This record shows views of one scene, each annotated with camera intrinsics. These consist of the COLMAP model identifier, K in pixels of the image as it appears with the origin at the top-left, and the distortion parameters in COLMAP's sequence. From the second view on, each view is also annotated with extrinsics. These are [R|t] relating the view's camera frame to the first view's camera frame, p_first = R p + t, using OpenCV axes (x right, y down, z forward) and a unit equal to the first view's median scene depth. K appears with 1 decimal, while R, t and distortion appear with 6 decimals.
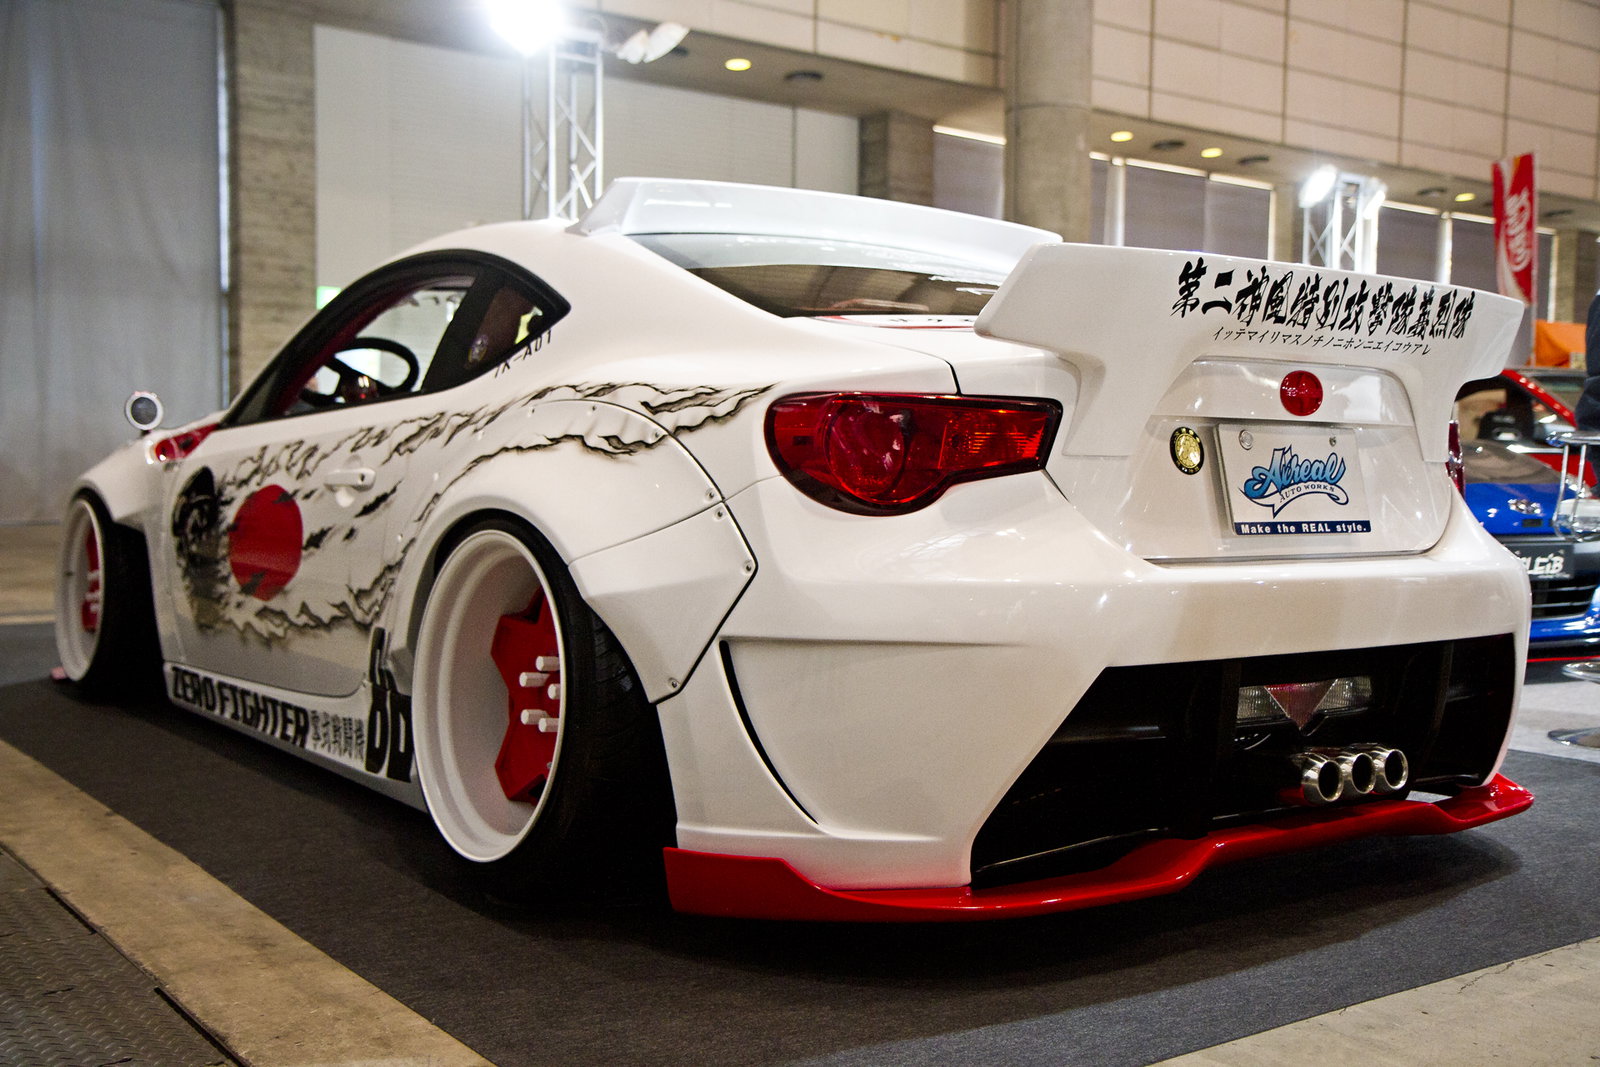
lens RADIAL K [[1685.4, 0, 800.0], [0, 1685.4, 533.5], [0, 0, 1]] dist [0.023851, 0.019745]
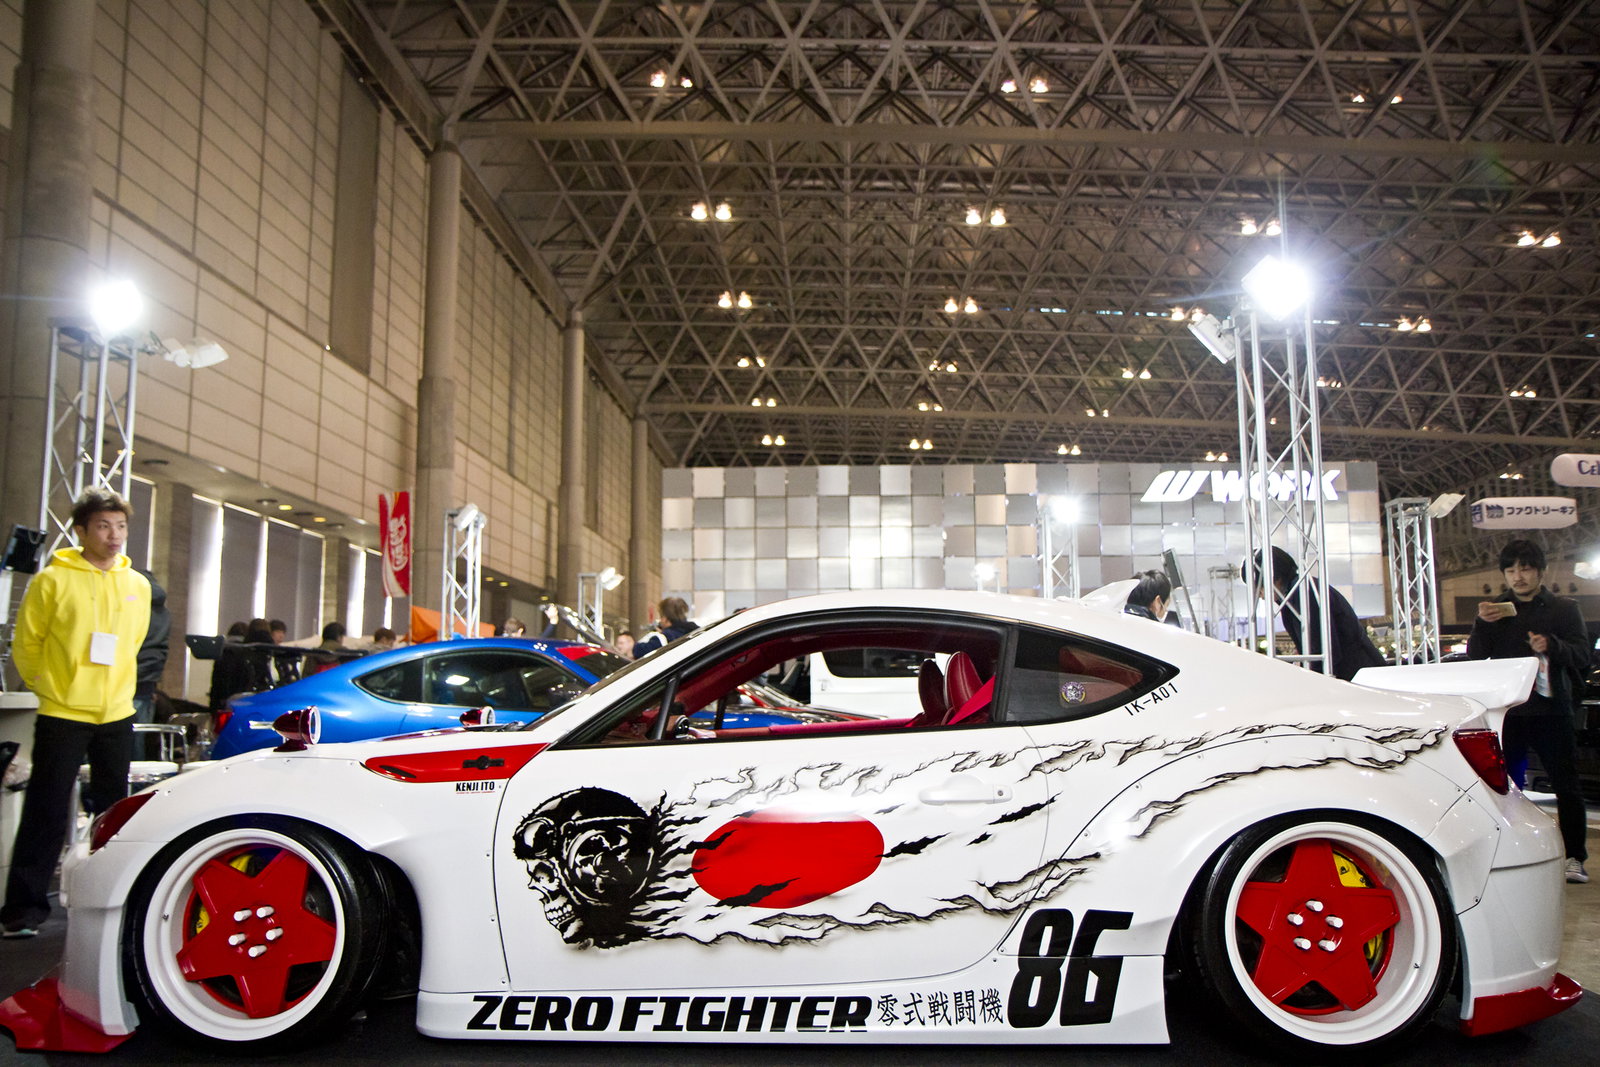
lens RADIAL K [[1261.8, 0, 800.0], [0, 1261.8, 533.5], [0, 0, 1]] dist [-0.068465, 0.000996]
pose [[0.616740, 0.090180, 0.781985, -1.054795], [0.042286, 0.988186, -0.147310, -0.088149], [-0.786031, 0.123919, 0.605640, 0.495224]]
